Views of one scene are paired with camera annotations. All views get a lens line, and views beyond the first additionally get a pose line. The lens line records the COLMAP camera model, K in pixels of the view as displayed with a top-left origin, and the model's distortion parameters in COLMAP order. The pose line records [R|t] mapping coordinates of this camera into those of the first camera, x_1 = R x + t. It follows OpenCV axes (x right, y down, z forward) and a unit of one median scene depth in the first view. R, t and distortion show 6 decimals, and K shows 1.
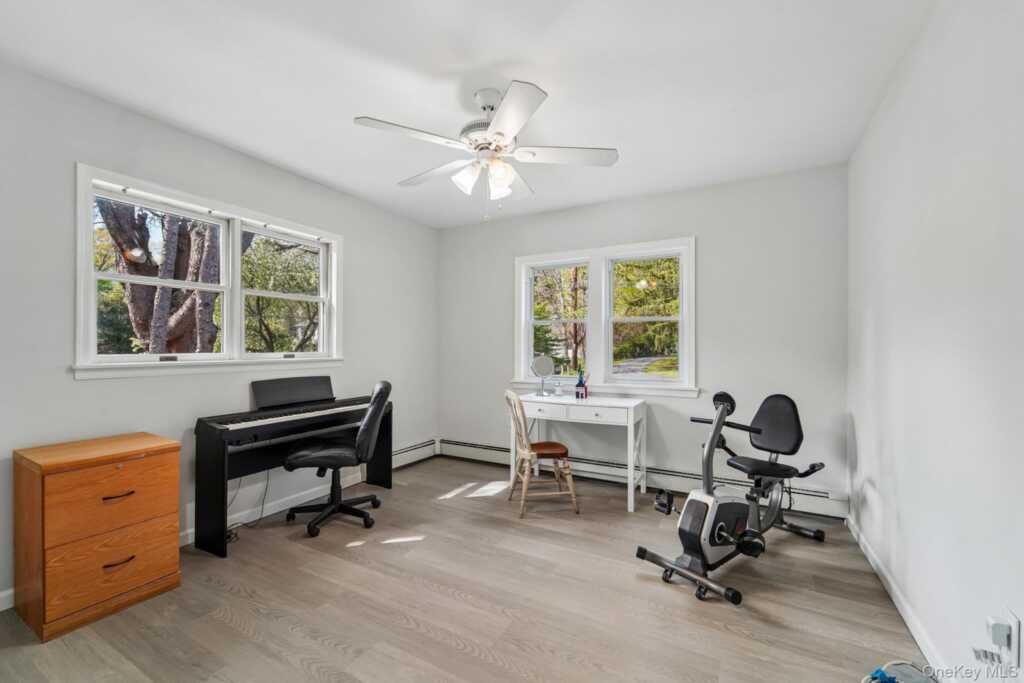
lens RADIAL K [[423.4, 0, 517.4], [0, 423.4, 344.9], [0, 0, 1]] dist [0.004520, -0.003145]
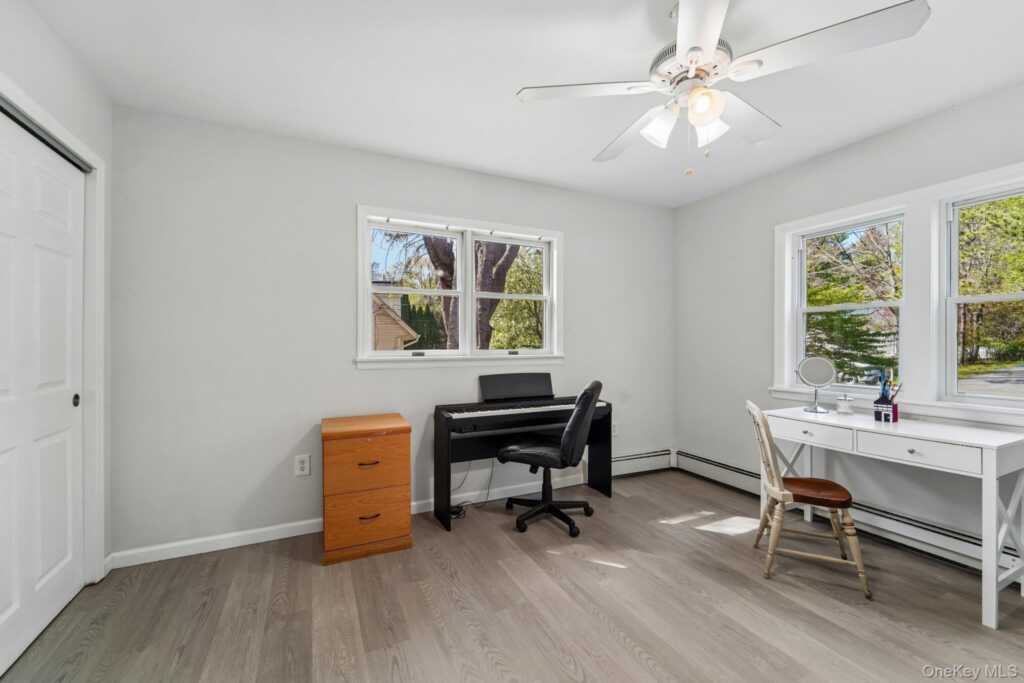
lens RADIAL K [[423.4, 0, 509.0], [0, 423.4, 342.7], [0, 0, 1]] dist [0.004520, -0.003145]
pose [[0.806101, -0.003456, -0.591767, 0.086591], [0.004906, 0.999988, 0.000842, 0.000218], [0.591757, -0.003581, 0.806108, 0.153500]]
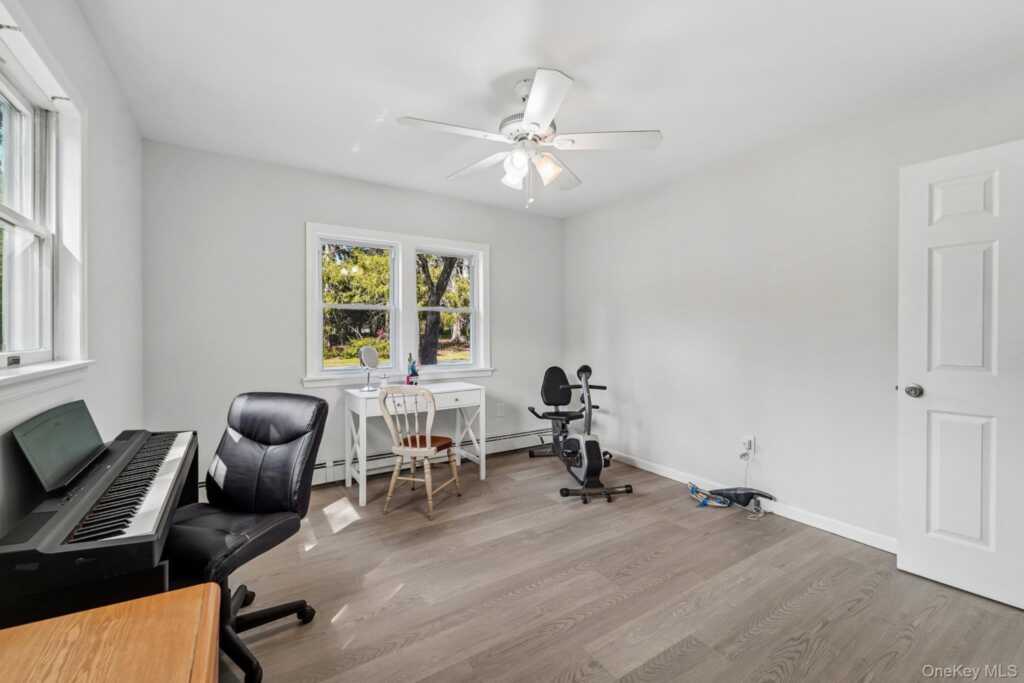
lens RADIAL K [[423.4, 0, 512.4], [0, 423.4, 335.4], [0, 0, 1]] dist [0.004520, -0.003145]
pose [[0.473628, -0.005142, 0.880710, -0.734341], [-0.002828, 0.999969, 0.007359, -0.003824], [-0.880720, -0.005976, 0.473599, 0.412630]]
